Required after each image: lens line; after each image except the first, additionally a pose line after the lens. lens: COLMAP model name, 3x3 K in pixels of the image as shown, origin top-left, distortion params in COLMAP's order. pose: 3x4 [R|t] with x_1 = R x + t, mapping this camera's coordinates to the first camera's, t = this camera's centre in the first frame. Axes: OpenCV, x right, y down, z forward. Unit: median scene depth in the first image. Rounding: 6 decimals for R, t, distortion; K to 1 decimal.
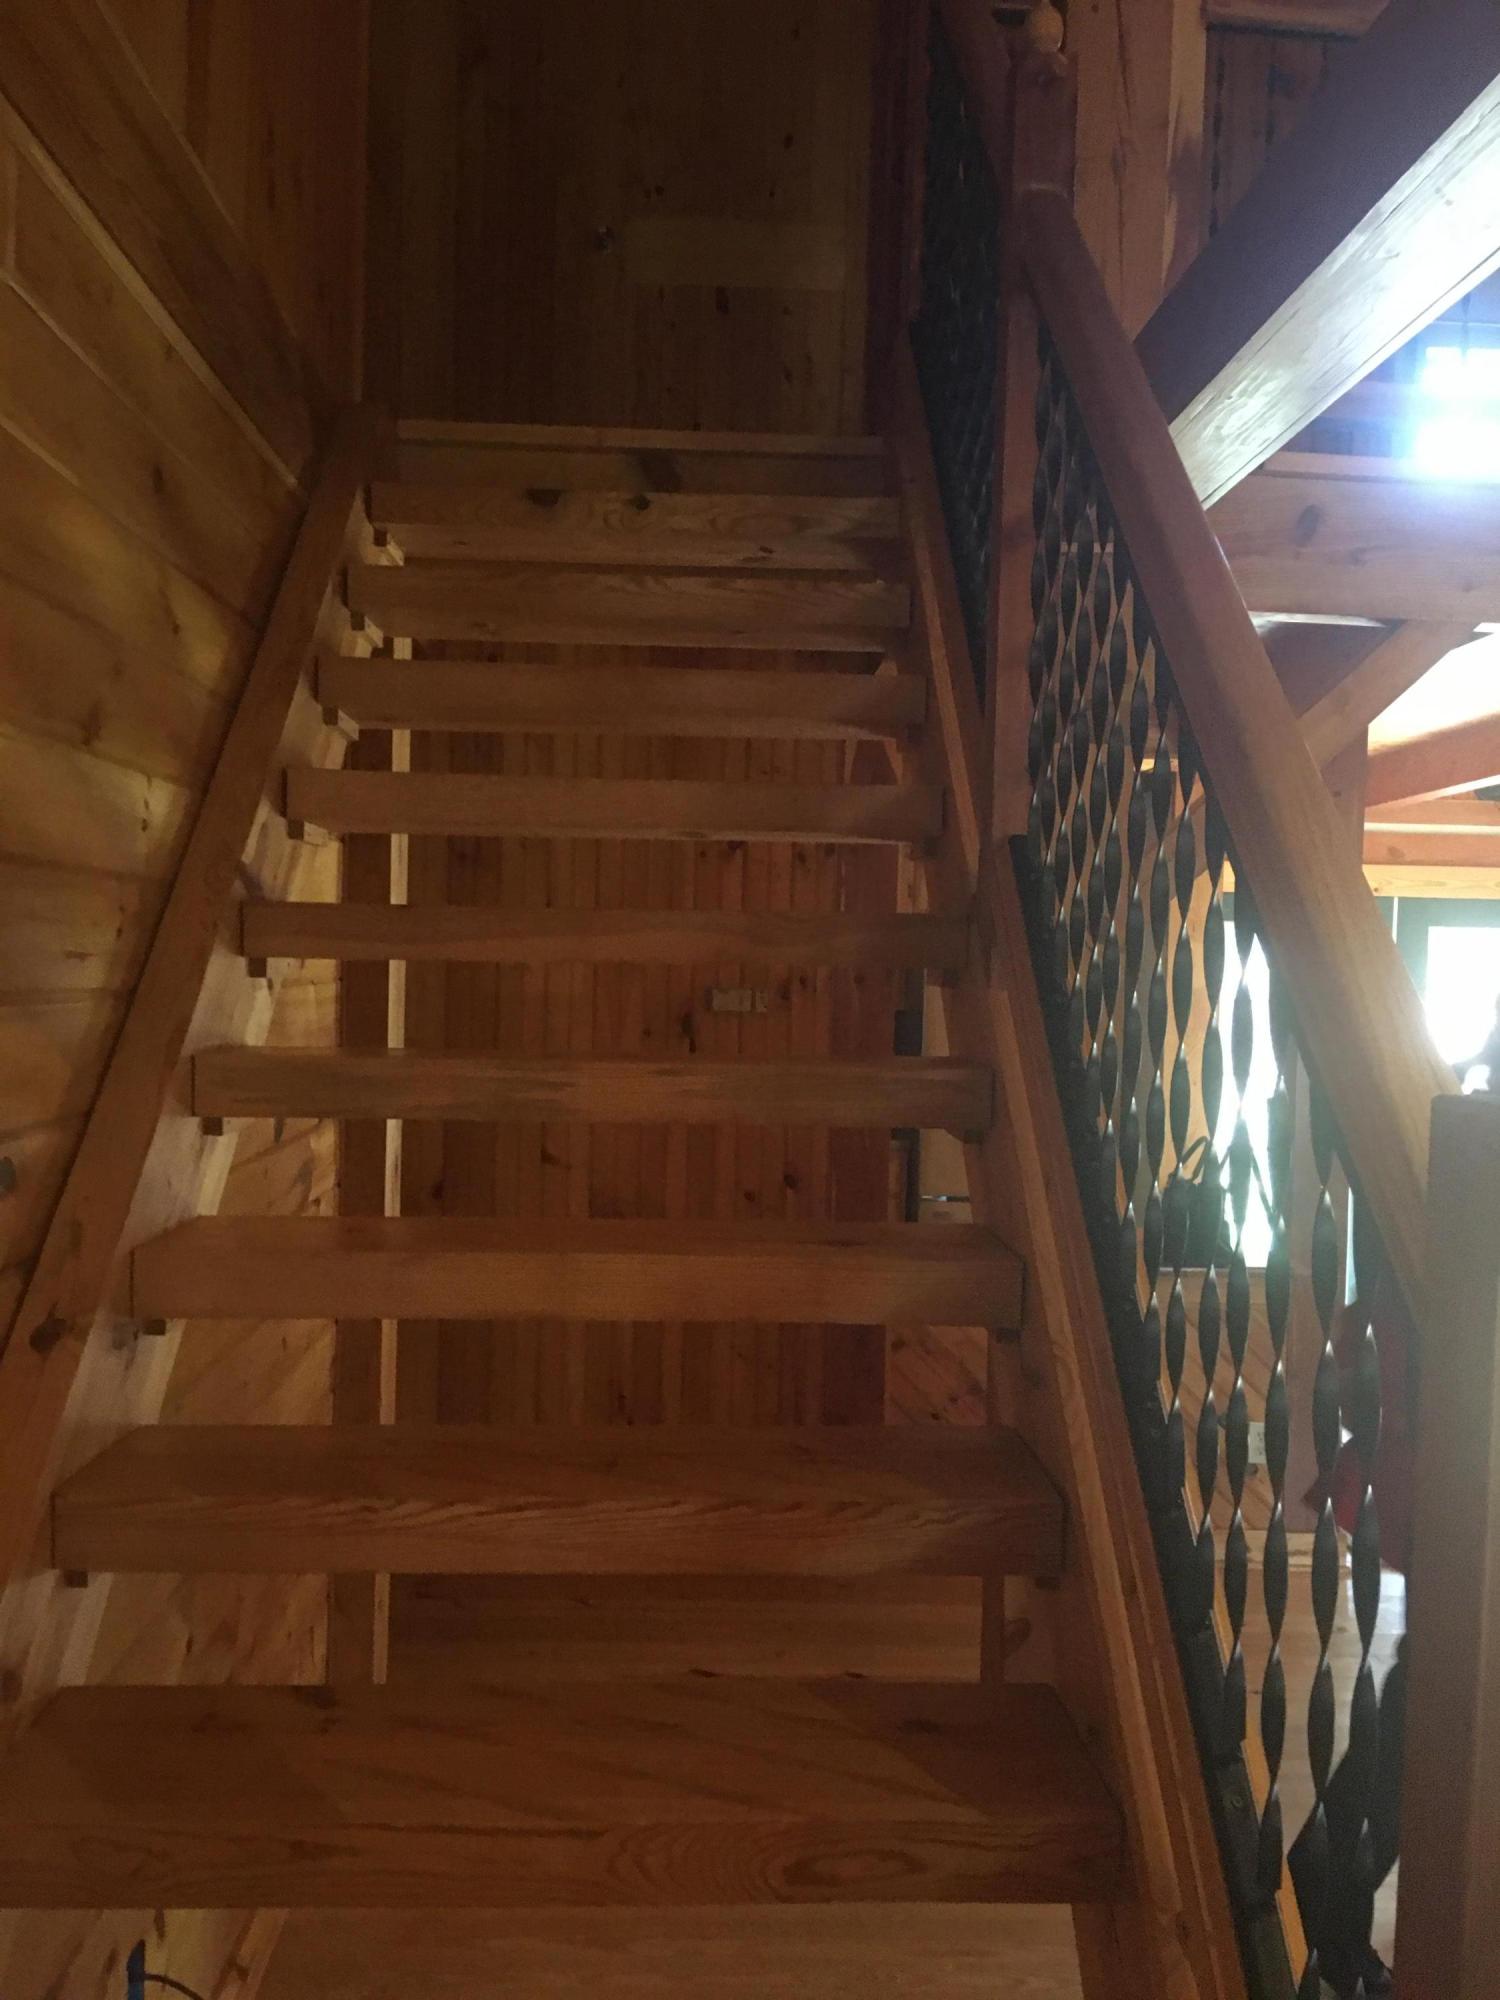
lens RADIAL K [[1673.7, 0, 750.2], [0, 1673.7, 1032.8], [0, 0, 1]] dist [0.110654, -0.156858]
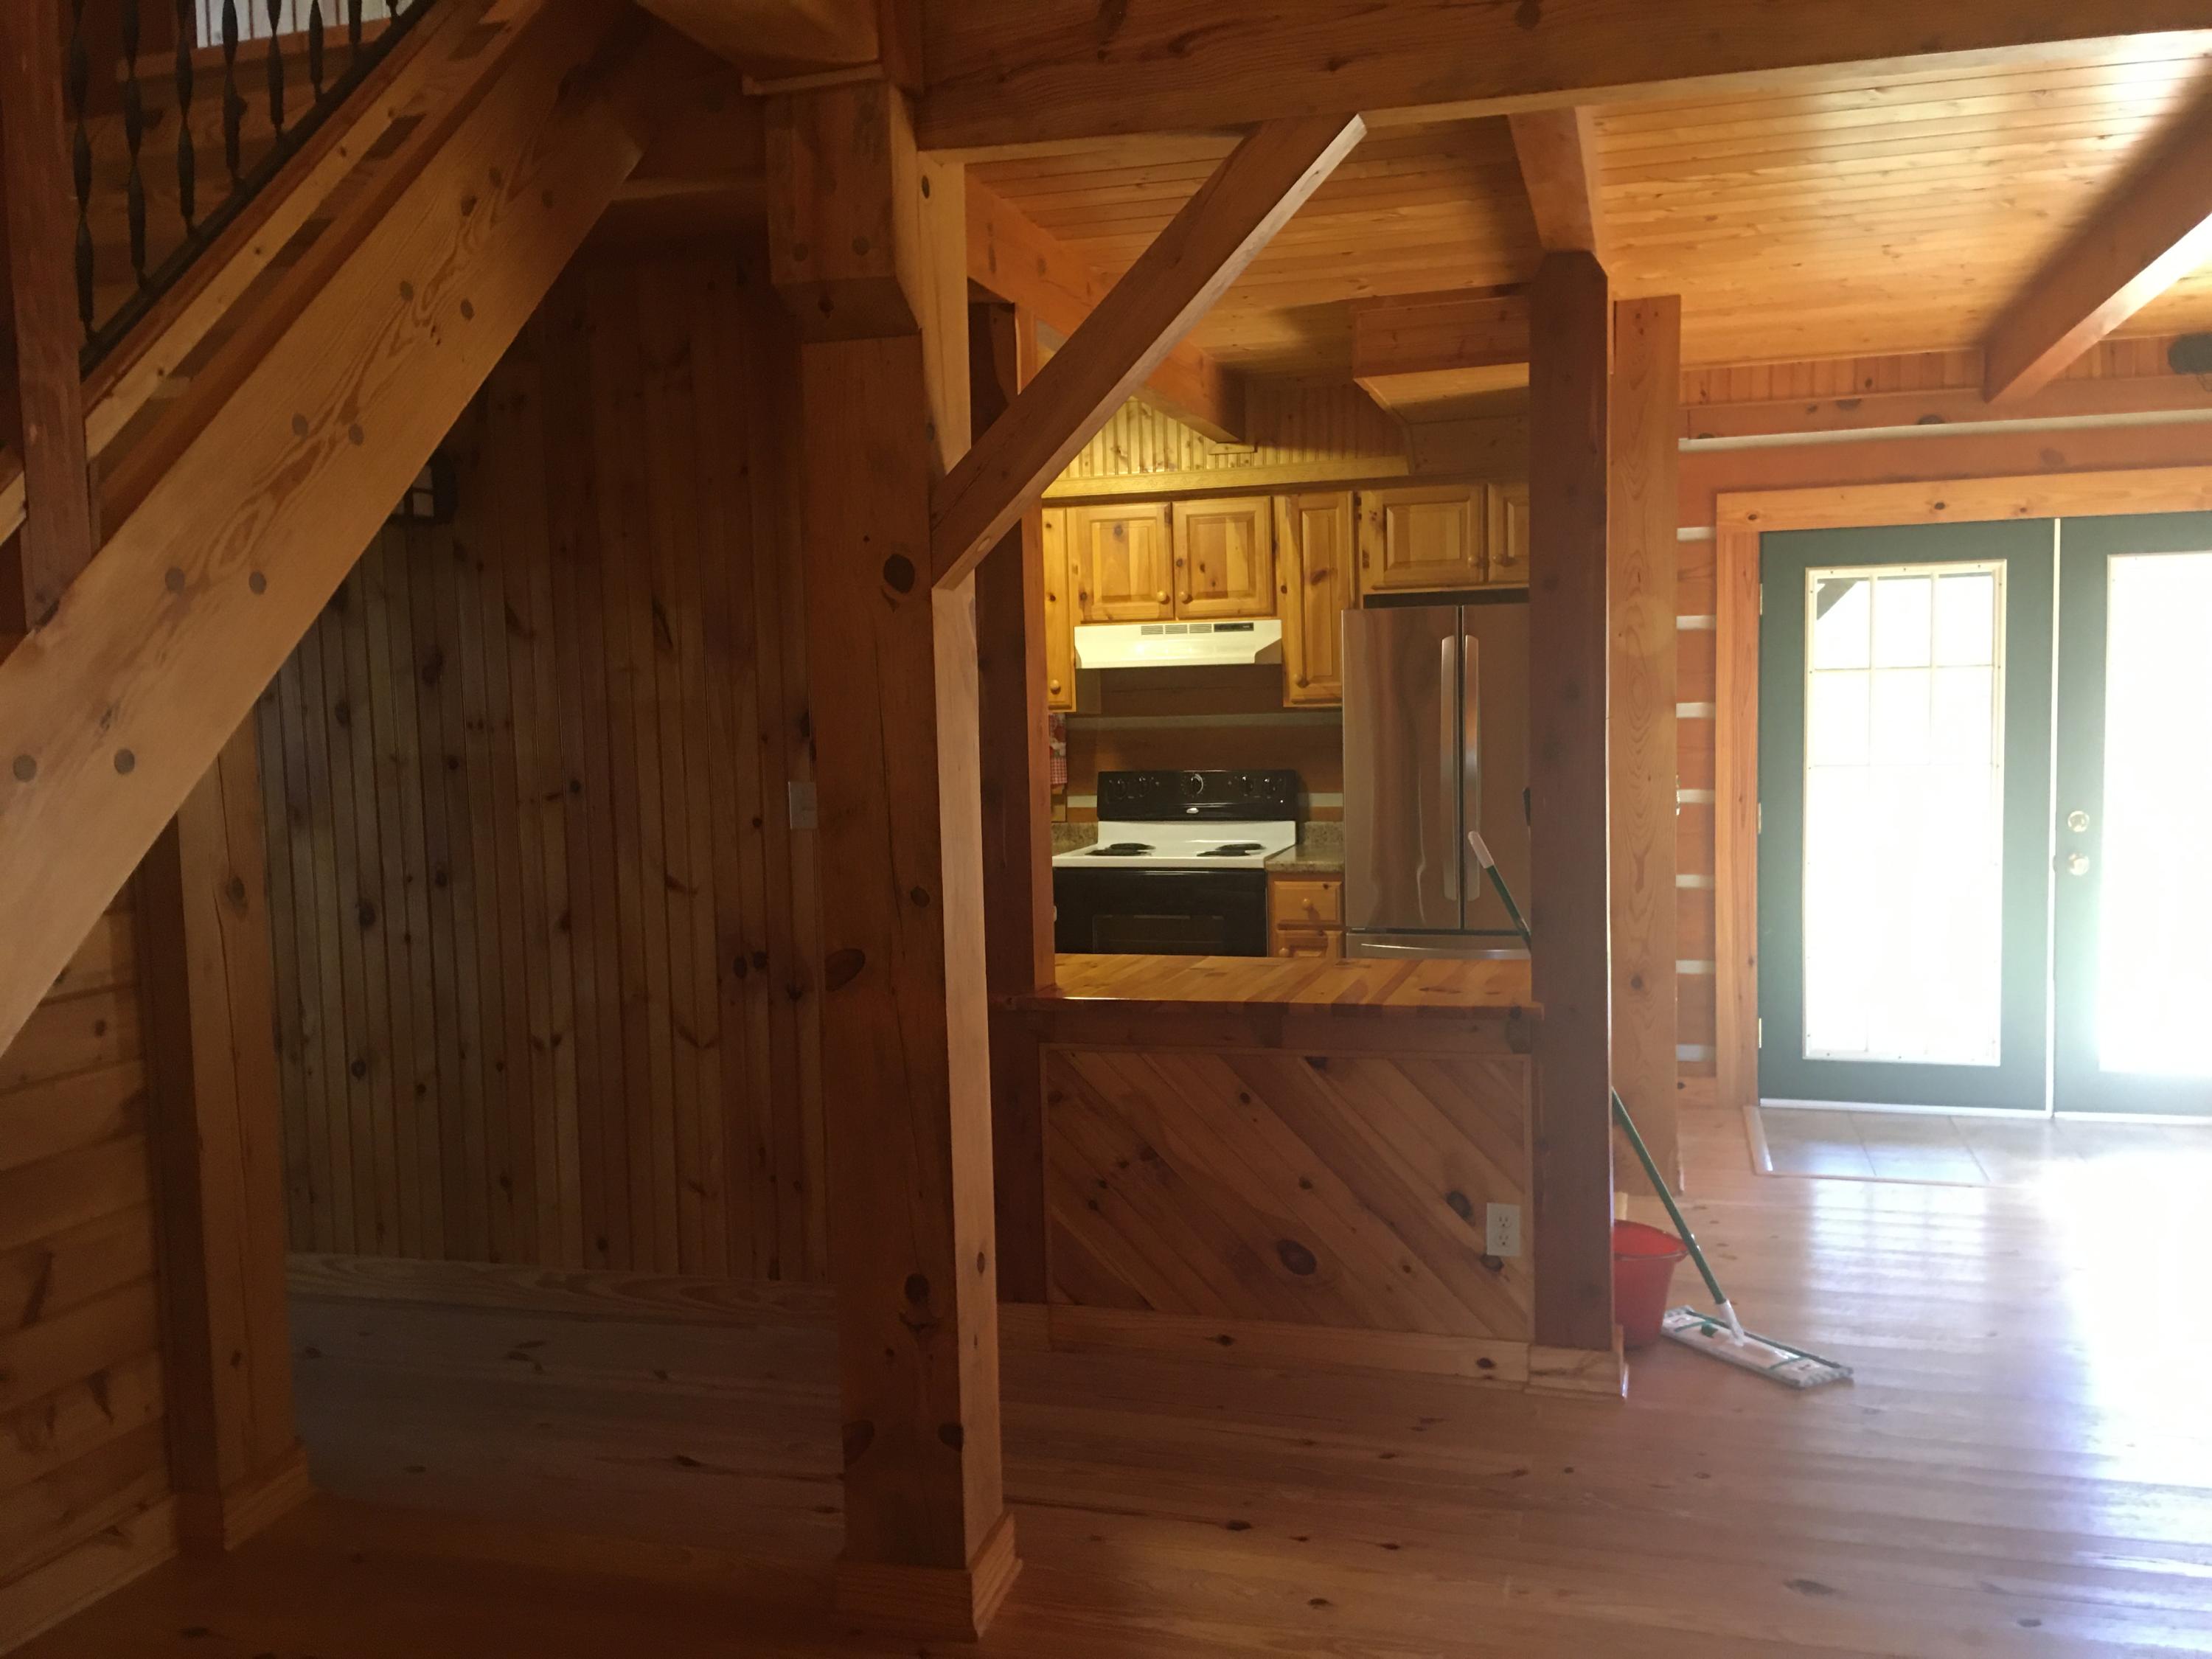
lens RADIAL K [[1851.6, 0, 1100.0], [0, 1851.6, 834.7], [0, 0, 1]] dist [0.135470, -0.202803]
pose [[0.941890, -0.026371, -0.334883, 0.422413], [0.037744, 0.998909, 0.027497, 0.029849], [0.333793, -0.038539, 0.941858, 0.140326]]
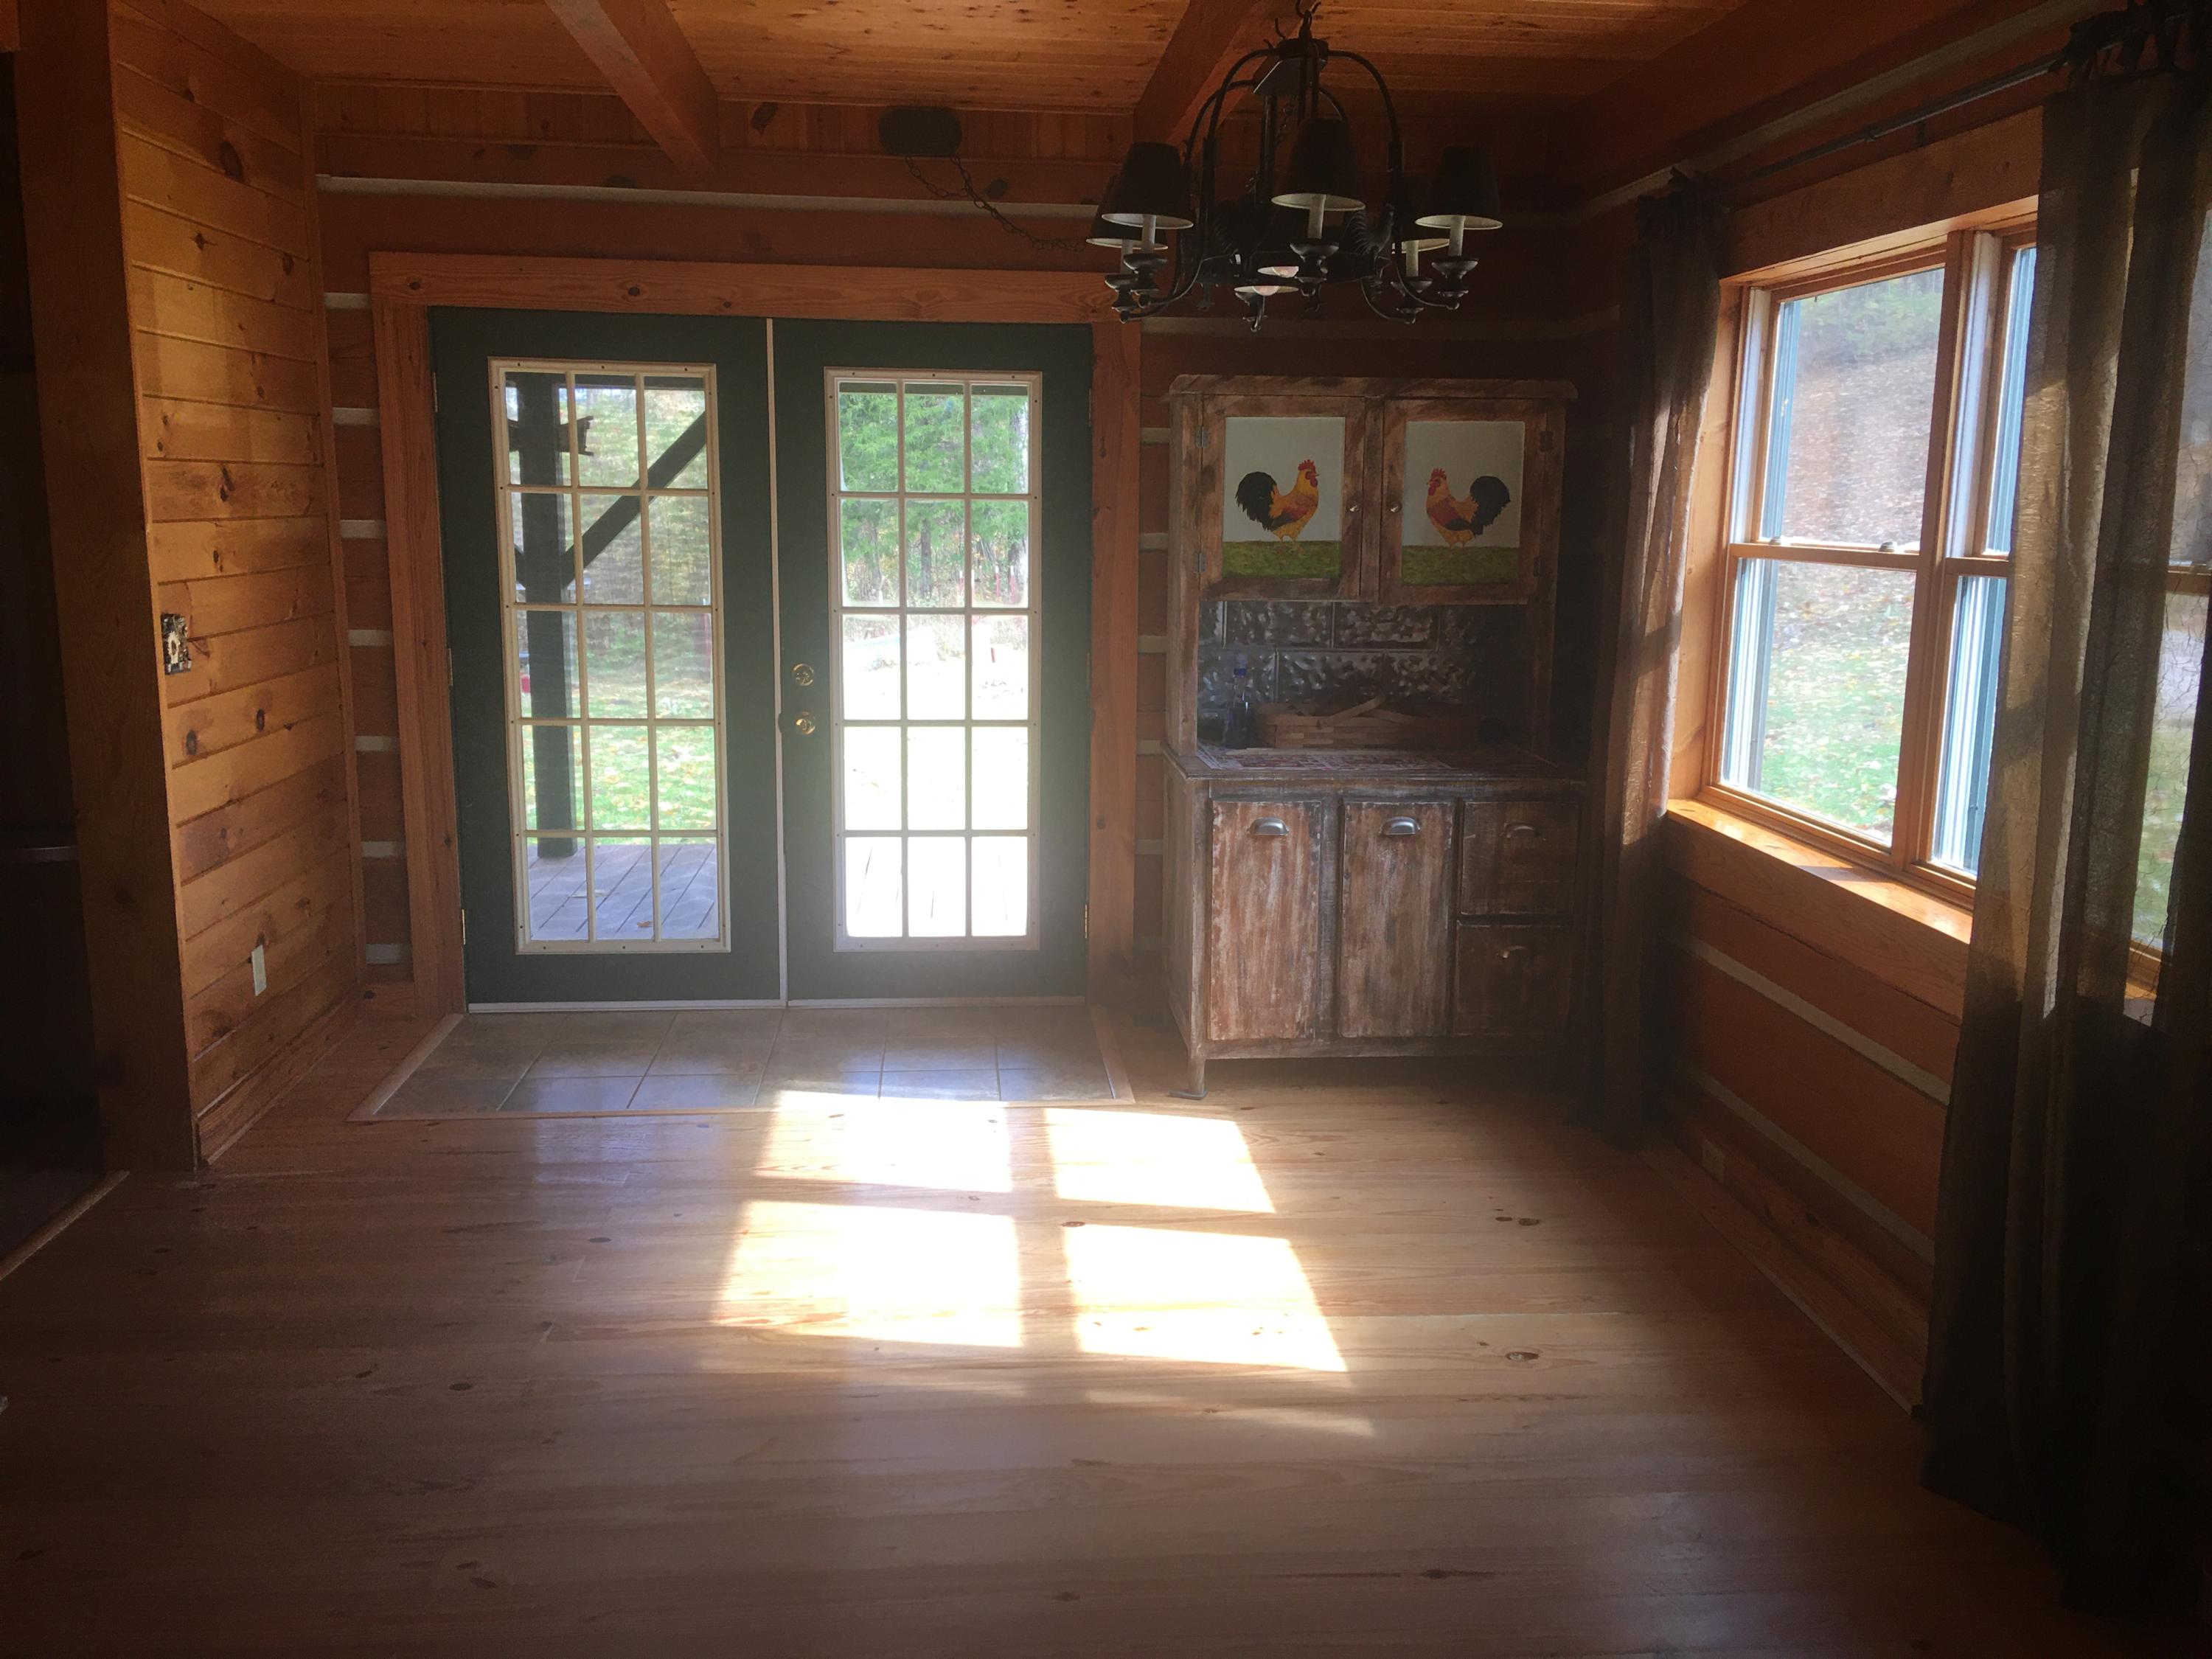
lens RADIAL K [[1851.1, 0, 1108.4], [0, 1851.1, 815.9], [0, 0, 1]] dist [0.110654, -0.156858]
pose [[0.999147, -0.020692, 0.035739, 0.772687], [0.015832, 0.991220, 0.131268, 0.021506], [-0.038141, -0.130590, 0.990702, 0.467176]]
